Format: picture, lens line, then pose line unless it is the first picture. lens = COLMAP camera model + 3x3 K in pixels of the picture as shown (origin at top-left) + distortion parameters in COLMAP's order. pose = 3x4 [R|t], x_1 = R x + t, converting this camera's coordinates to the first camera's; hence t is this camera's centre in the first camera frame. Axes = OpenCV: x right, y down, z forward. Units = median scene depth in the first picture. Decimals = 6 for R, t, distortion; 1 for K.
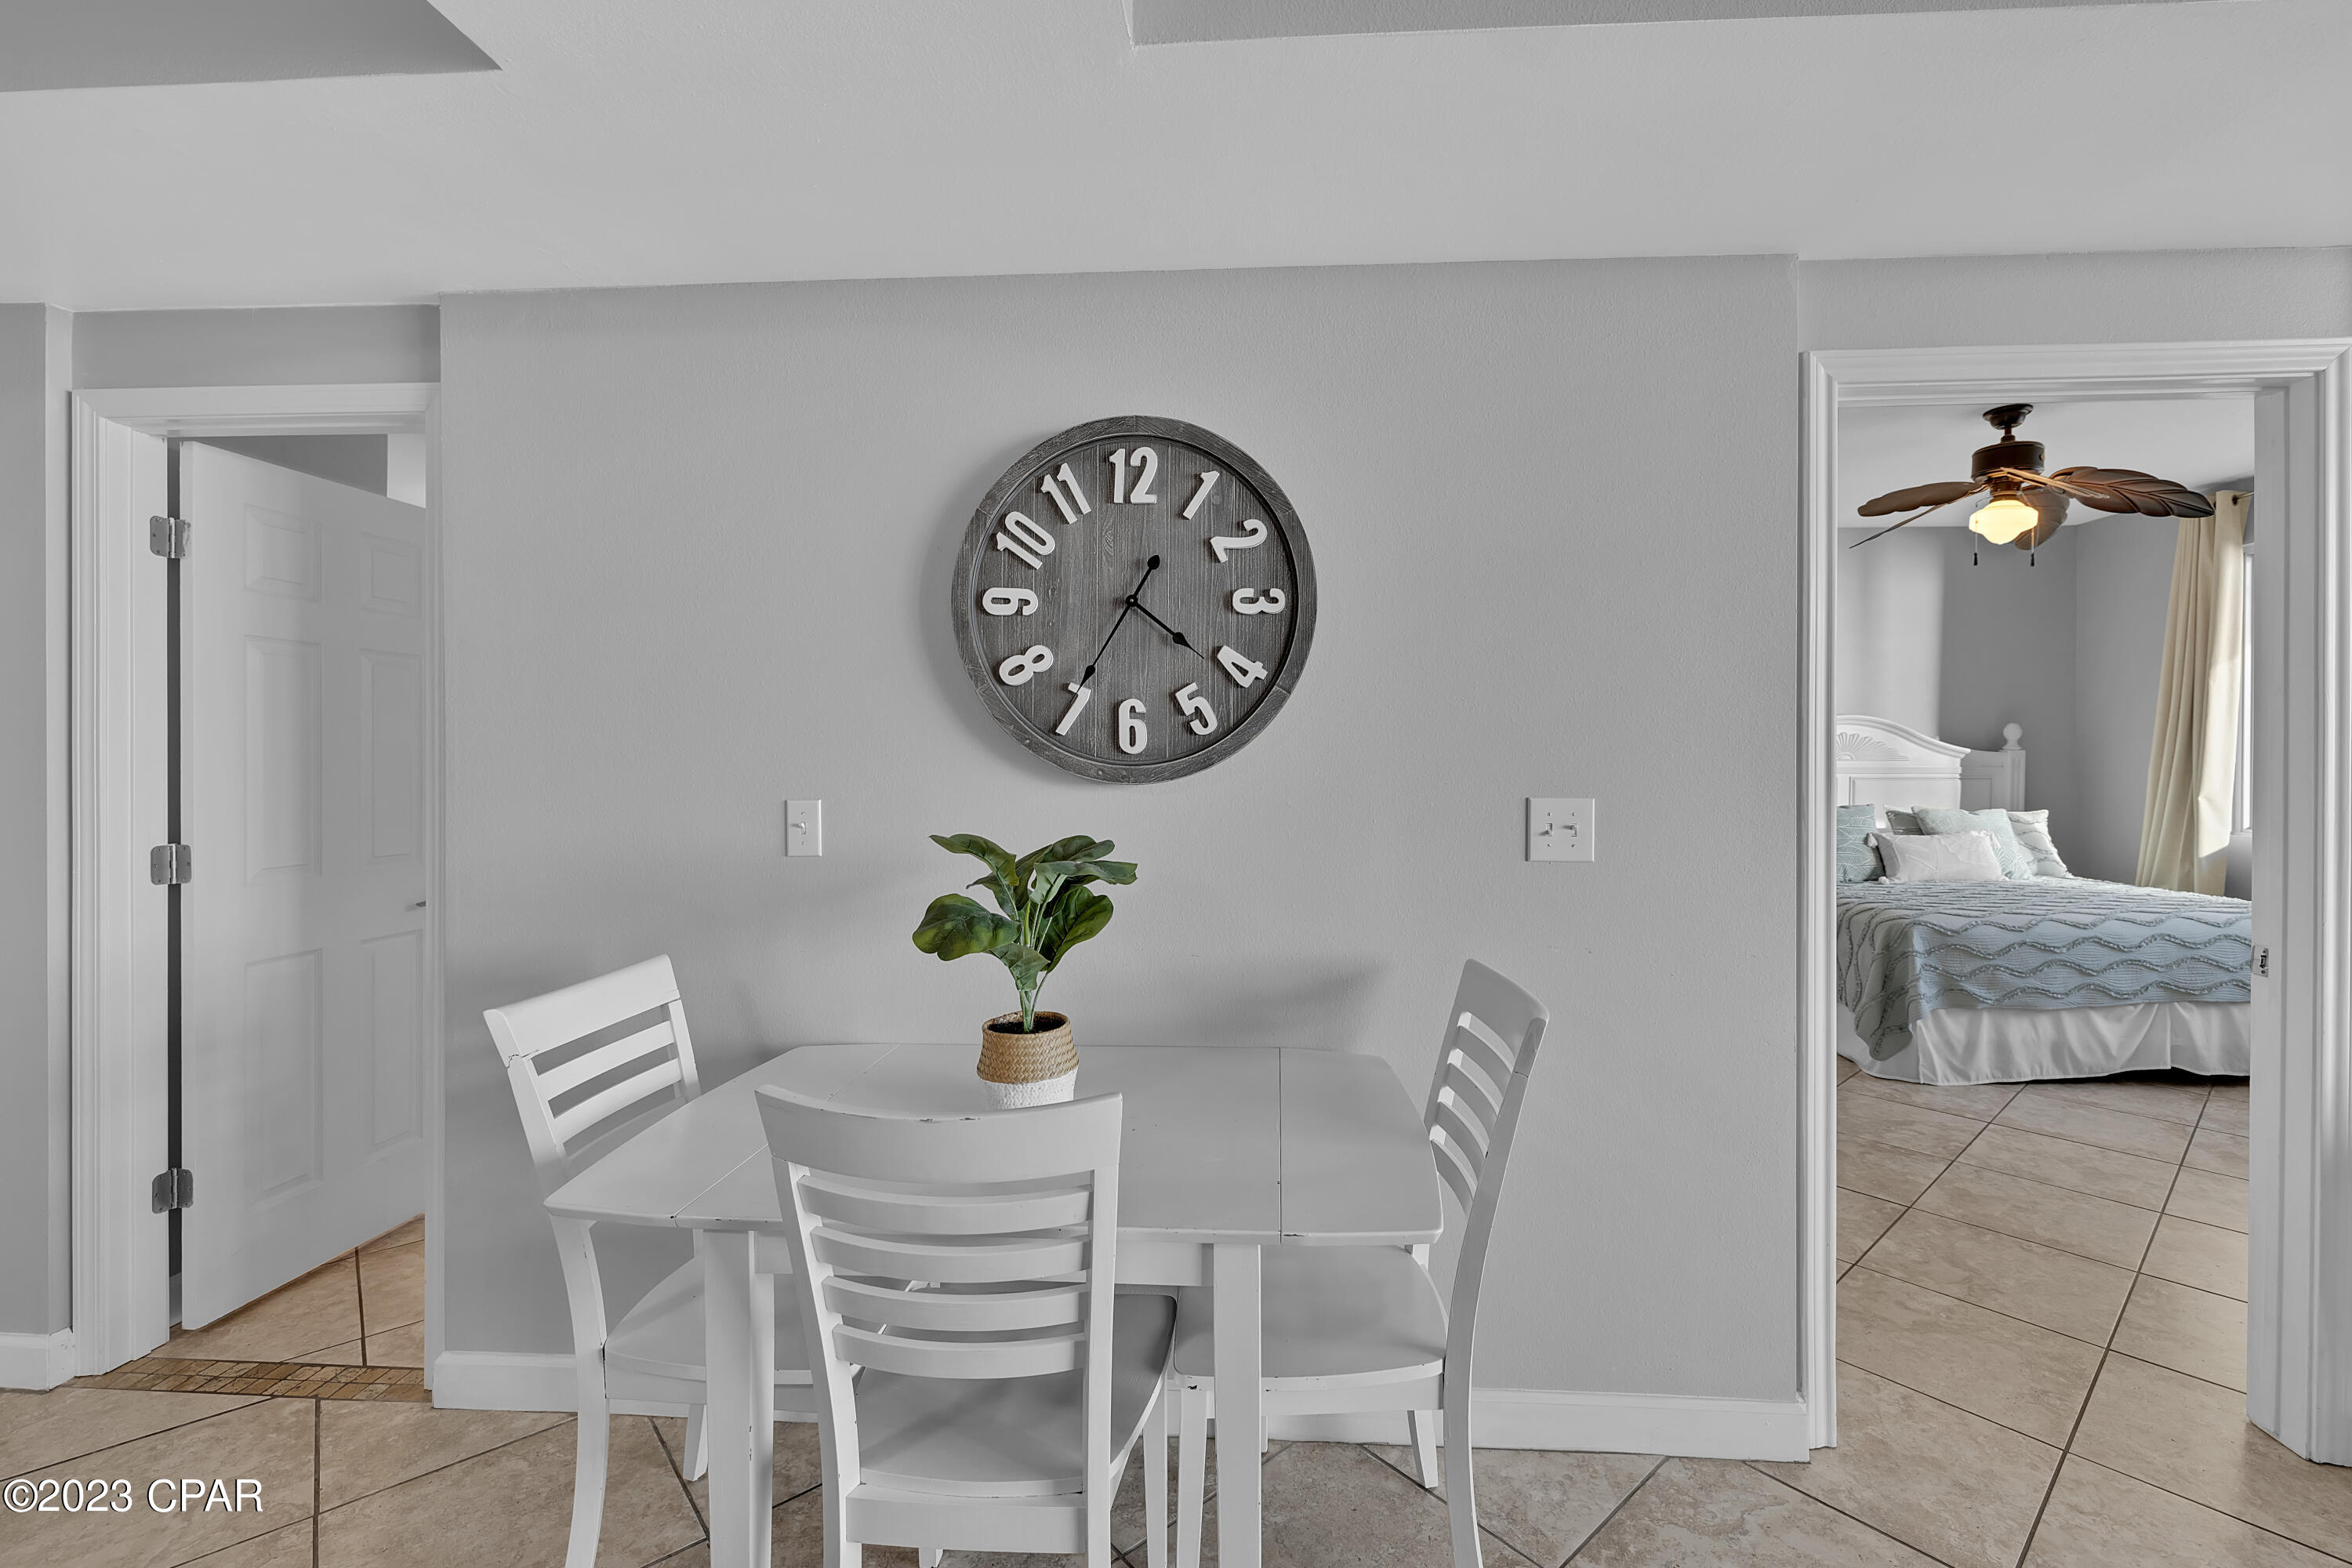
lens RADIAL K [[1008.0, 0, 1214.9], [0, 1008.0, 761.2], [0, 0, 1]] dist [-0.001231, -0.000761]
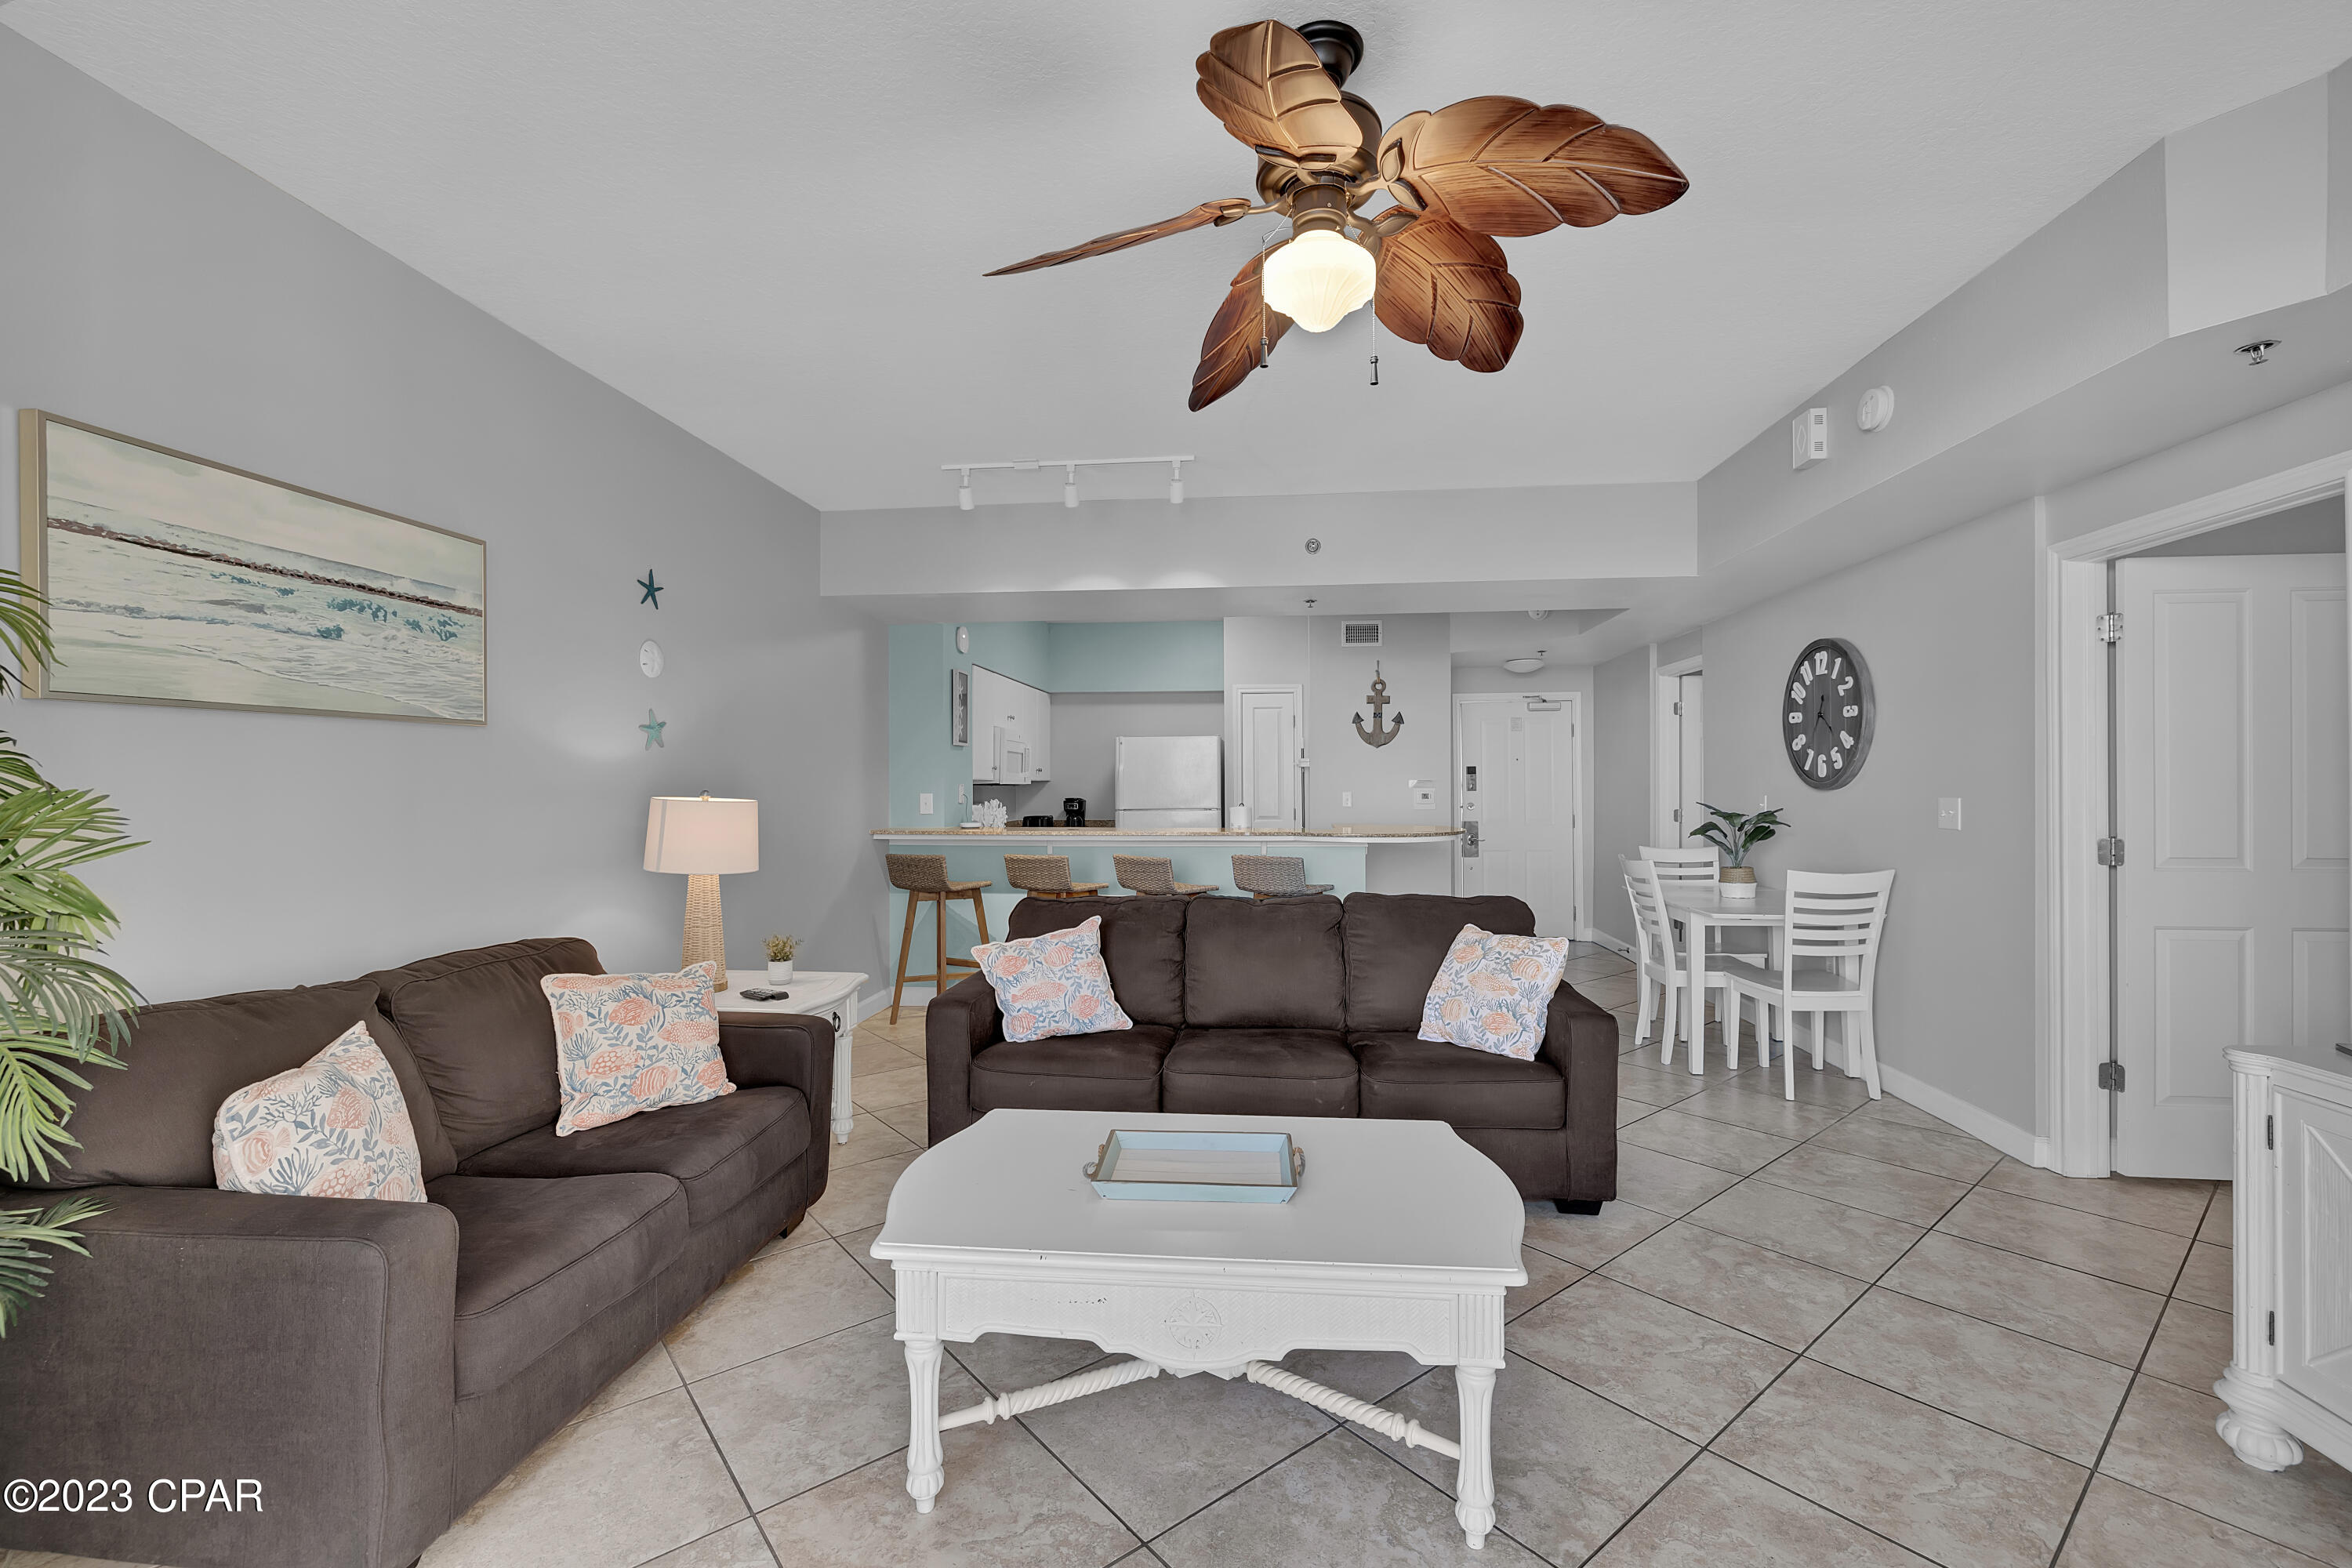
lens RADIAL K [[1008.0, 0, 1197.9], [0, 1008.0, 780.9], [0, 0, 1]] dist [-0.001231, -0.000761]
pose [[-0.042532, -0.006943, -0.999071, 1.126526], [-0.002802, 0.999973, -0.006830, 0.010821], [0.999091, 0.002509, -0.042551, -0.188889]]
